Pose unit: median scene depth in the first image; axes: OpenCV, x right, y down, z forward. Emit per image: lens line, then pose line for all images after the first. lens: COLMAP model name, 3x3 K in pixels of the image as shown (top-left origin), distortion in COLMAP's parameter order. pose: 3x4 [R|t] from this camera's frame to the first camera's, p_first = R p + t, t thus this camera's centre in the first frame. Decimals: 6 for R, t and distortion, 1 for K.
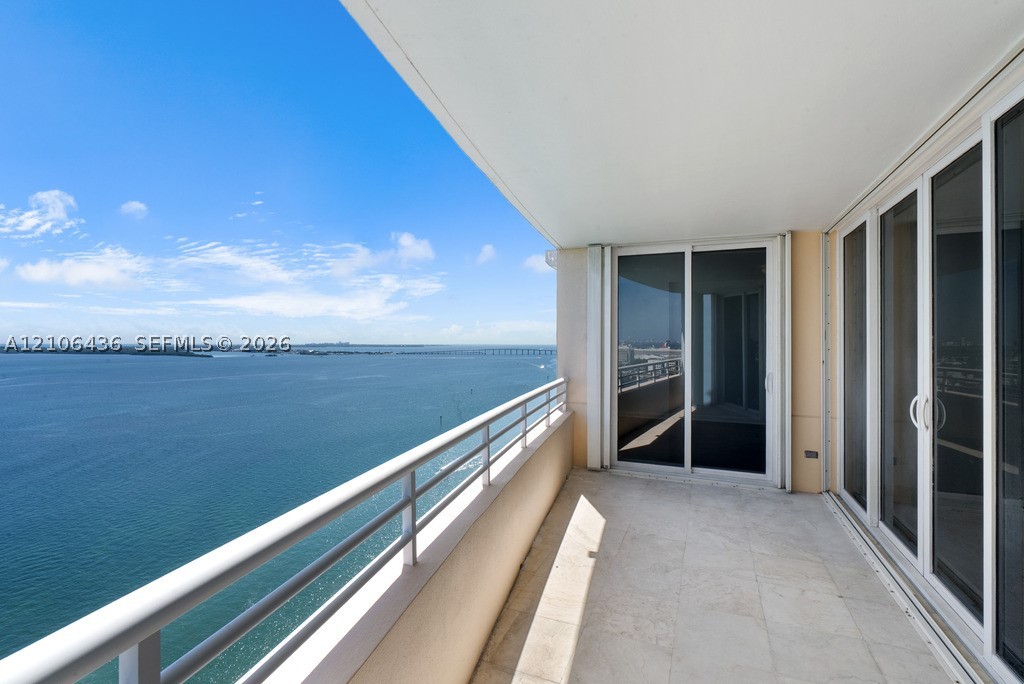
lens RADIAL K [[466.0, 0, 507.4], [0, 466.0, 342.5], [0, 0, 1]] dist [-0.003537, -0.000101]
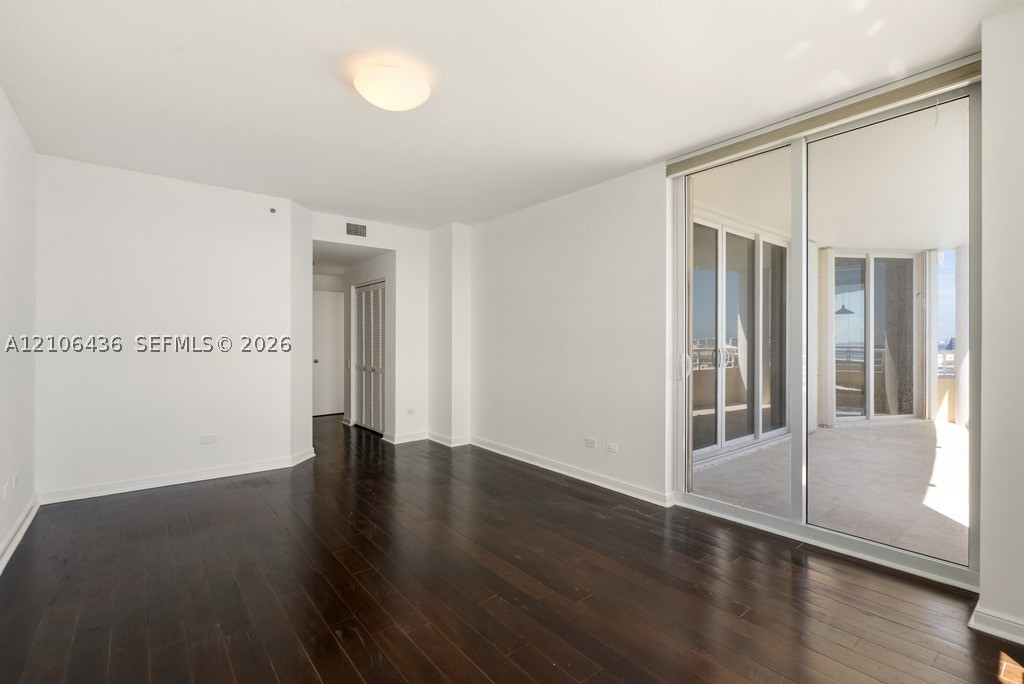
lens RADIAL K [[466.0, 0, 507.4], [0, 466.0, 342.5], [0, 0, 1]] dist [-0.003537, -0.000101]
pose [[-0.886796, -0.002340, 0.462155, 0.122869], [-0.002958, 0.999995, -0.000613, 0.013559], [-0.462152, -0.001911, -0.886799, 0.464198]]
